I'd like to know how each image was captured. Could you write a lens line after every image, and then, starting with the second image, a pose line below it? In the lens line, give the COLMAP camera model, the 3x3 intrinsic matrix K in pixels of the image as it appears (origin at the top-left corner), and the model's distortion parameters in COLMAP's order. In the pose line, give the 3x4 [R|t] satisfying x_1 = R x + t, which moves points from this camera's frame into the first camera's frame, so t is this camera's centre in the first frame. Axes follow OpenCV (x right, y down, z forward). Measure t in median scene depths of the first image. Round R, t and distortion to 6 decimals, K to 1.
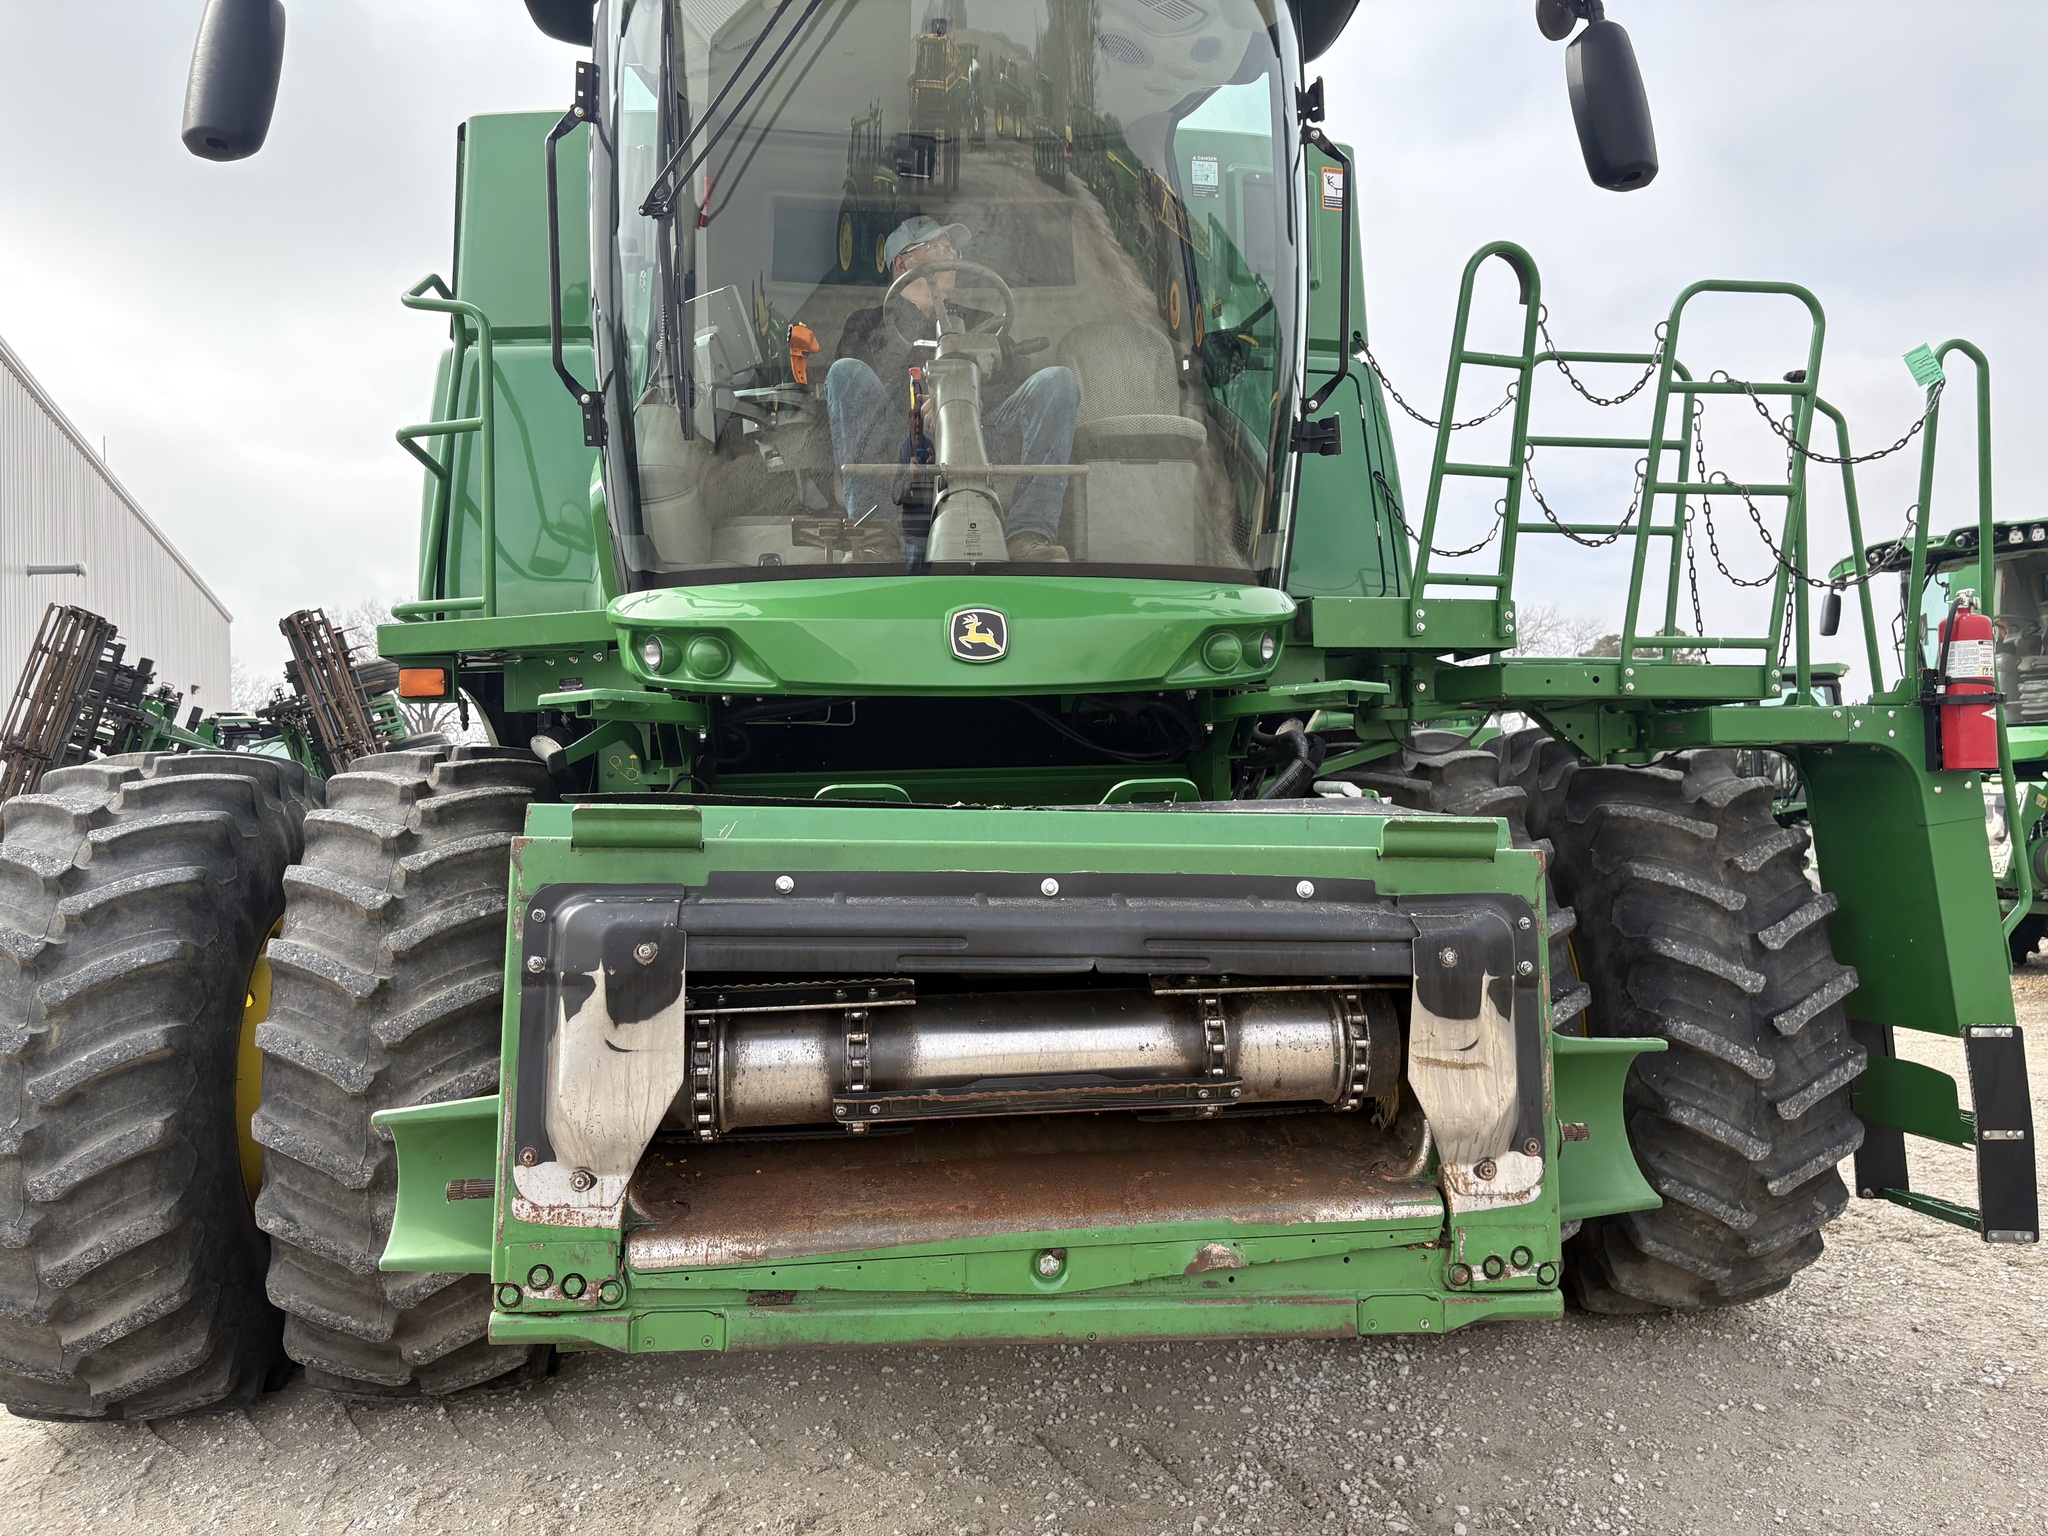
lens RADIAL K [[1594.8, 0, 1031.0], [0, 1594.8, 756.0], [0, 0, 1]] dist [0.059285, -0.054694]
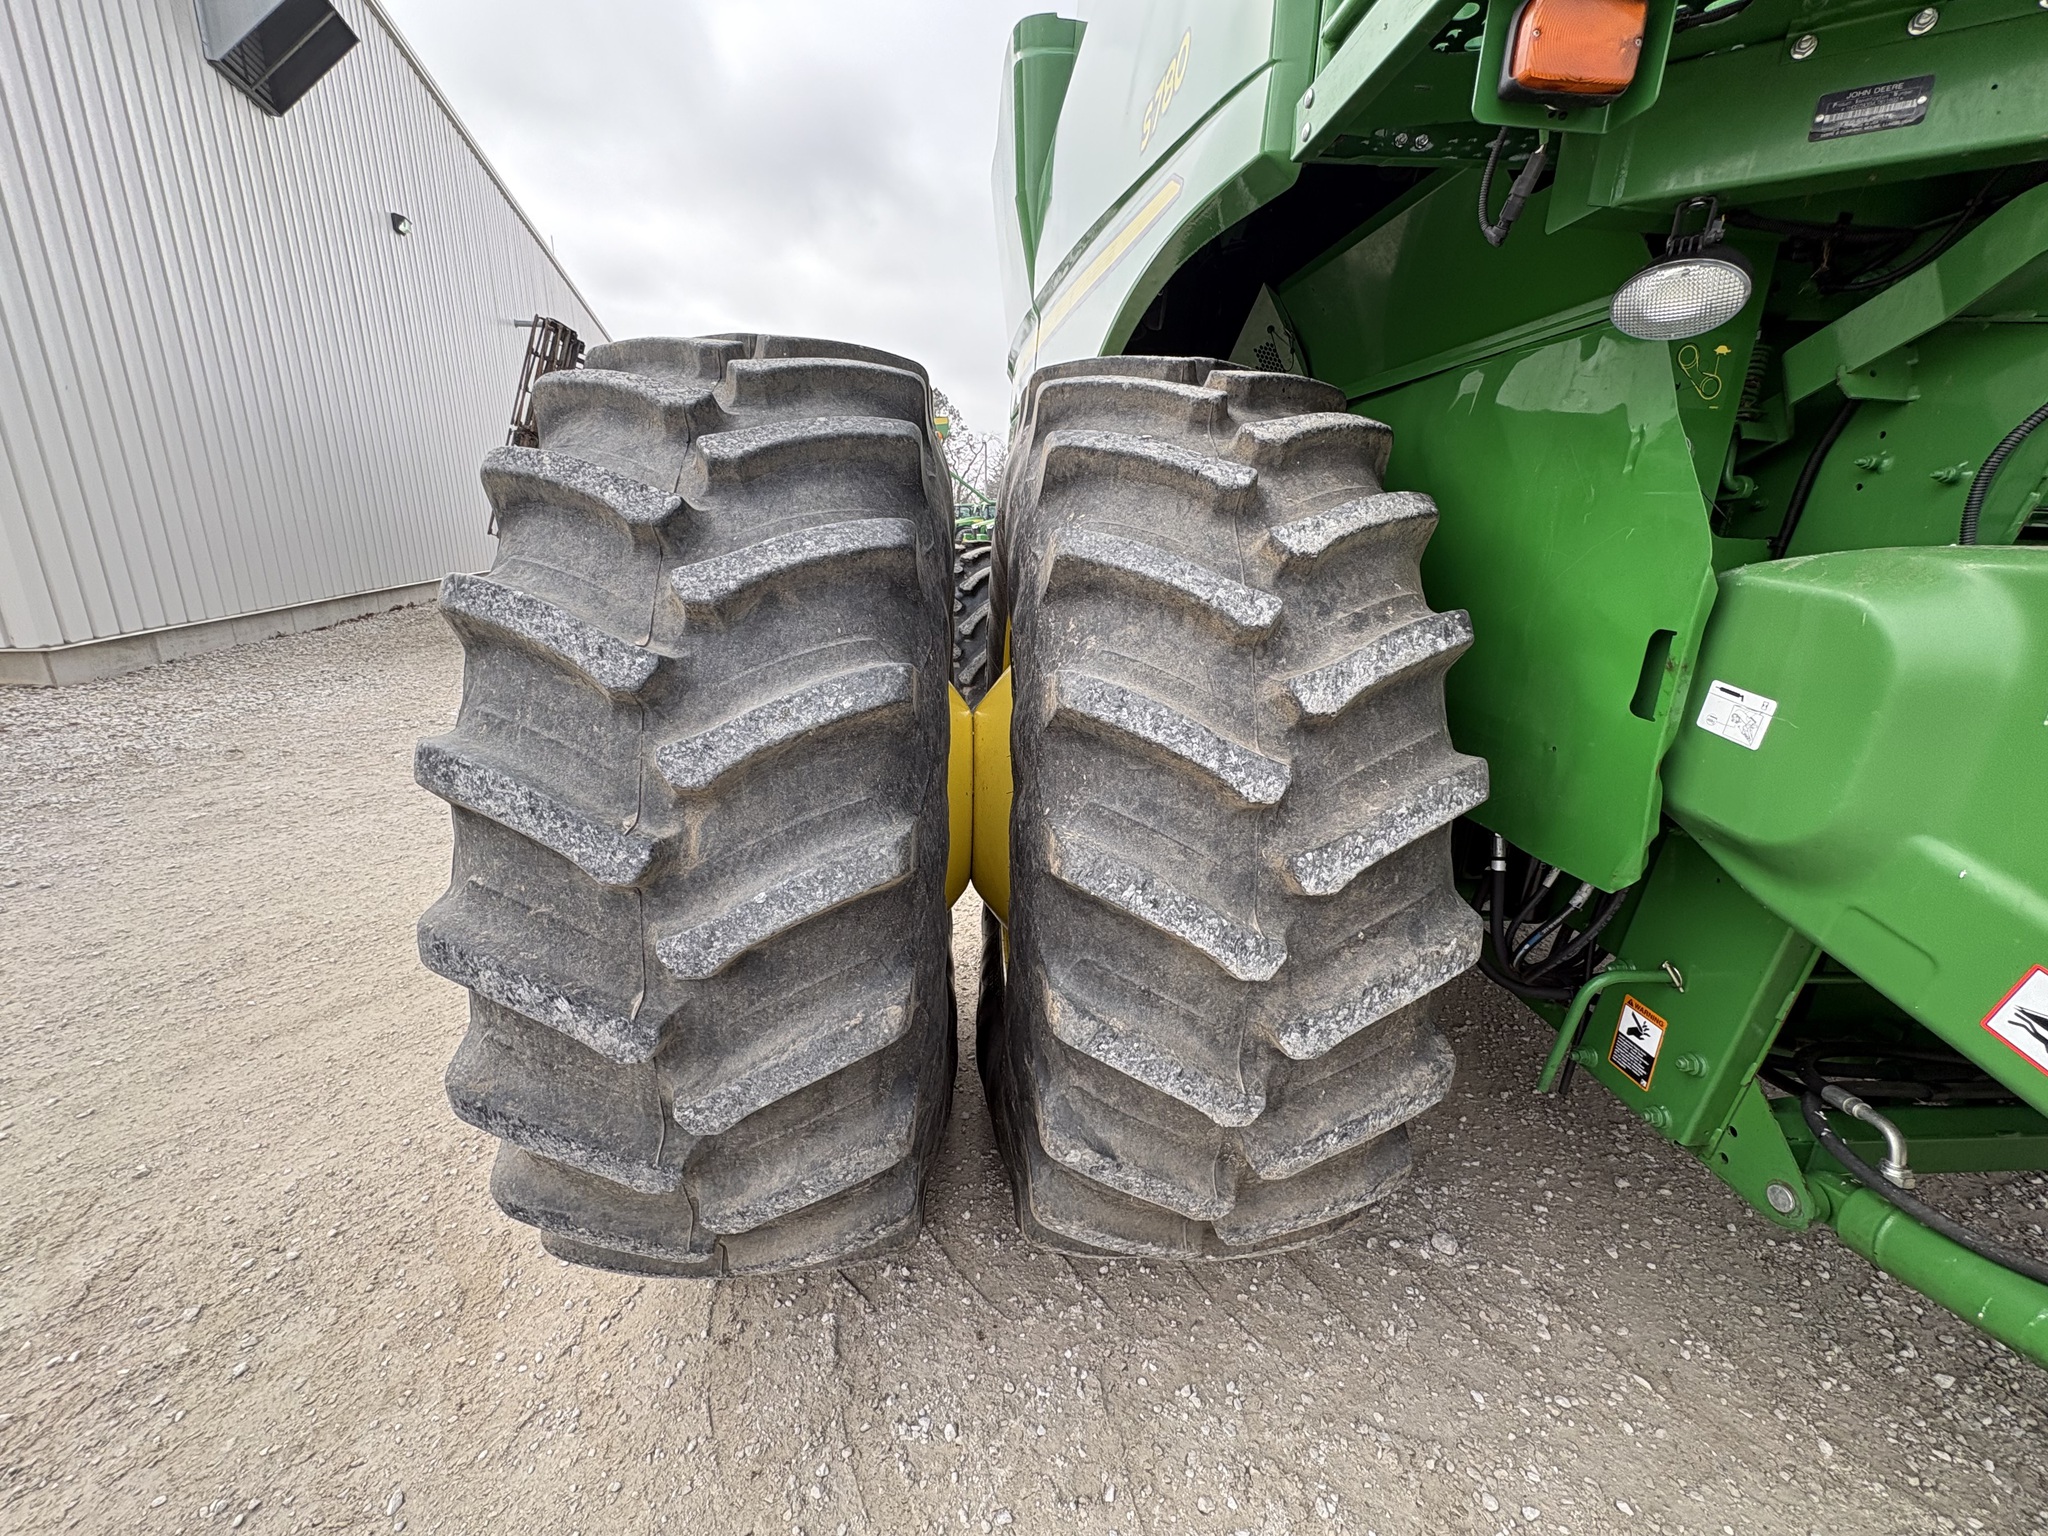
lens RADIAL K [[816.7, 0, 1024.0], [0, 816.7, 759.9], [0, 0, 1]] dist [0.002482, -0.000177]
pose [[0.997469, 0.069285, -0.015946, -0.489498], [-0.060885, 0.948257, 0.311610, 0.060249], [0.036711, -0.309851, 0.950076, 0.754972]]
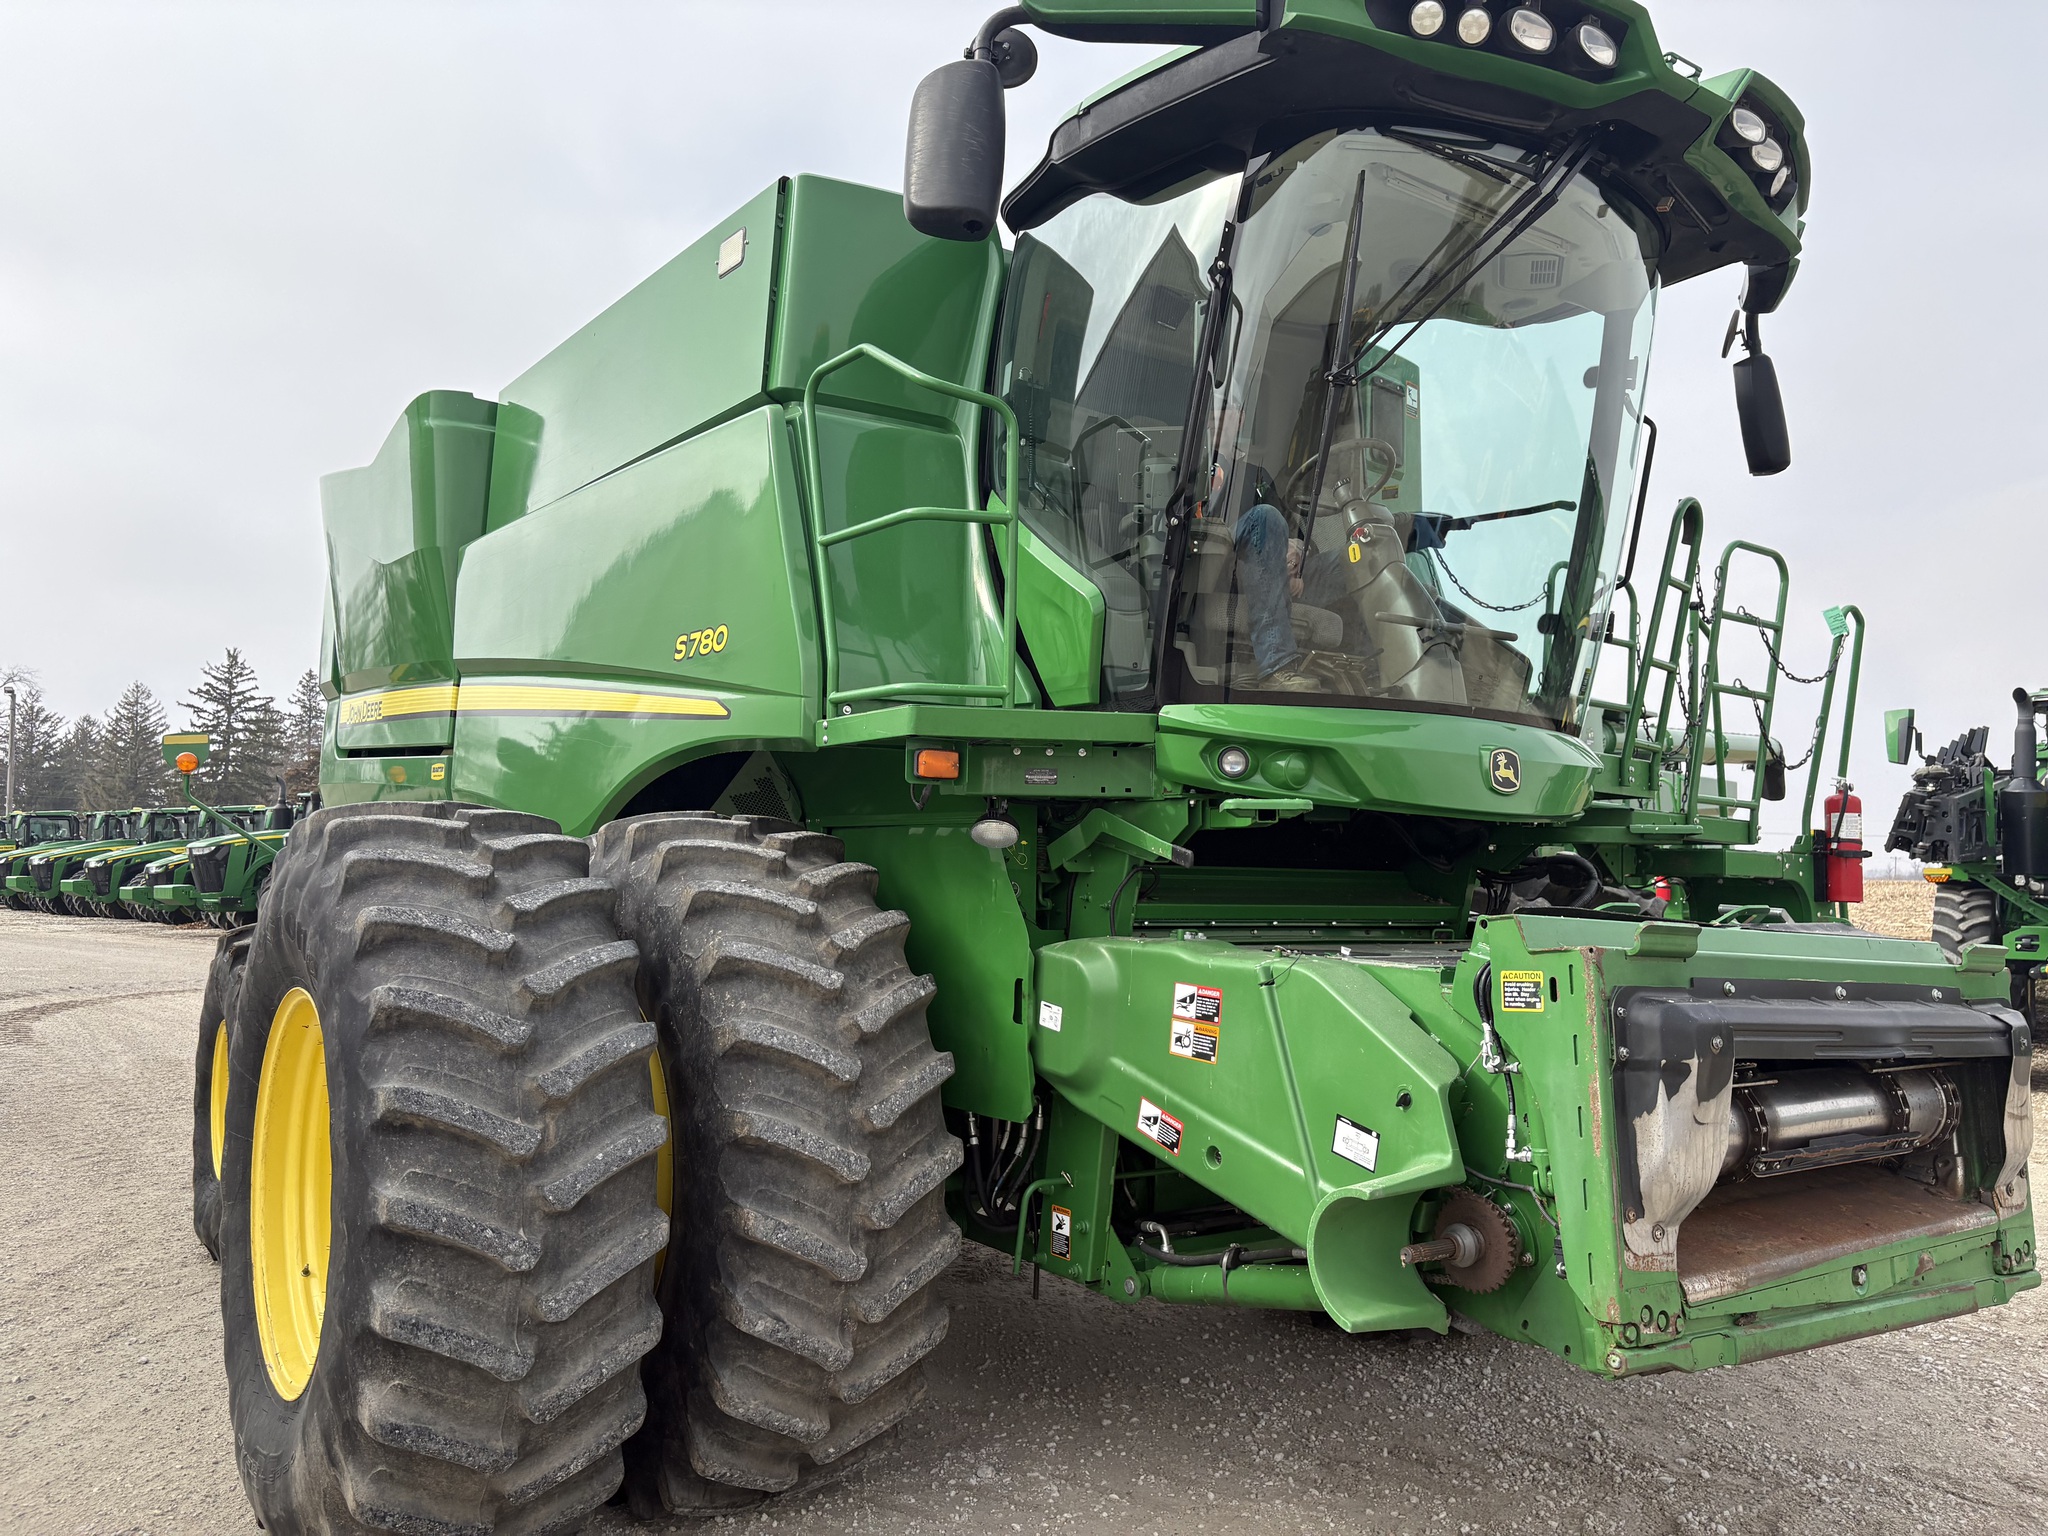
lens RADIAL K [[1594.8, 0, 1031.0], [0, 1594.8, 756.0], [0, 0, 1]] dist [0.059285, -0.054694]
pose [[0.870198, 0.078244, 0.486450, -0.807096], [-0.059857, 0.996786, -0.053252, -0.000727], [-0.489053, 0.017222, 0.872084, 0.100751]]
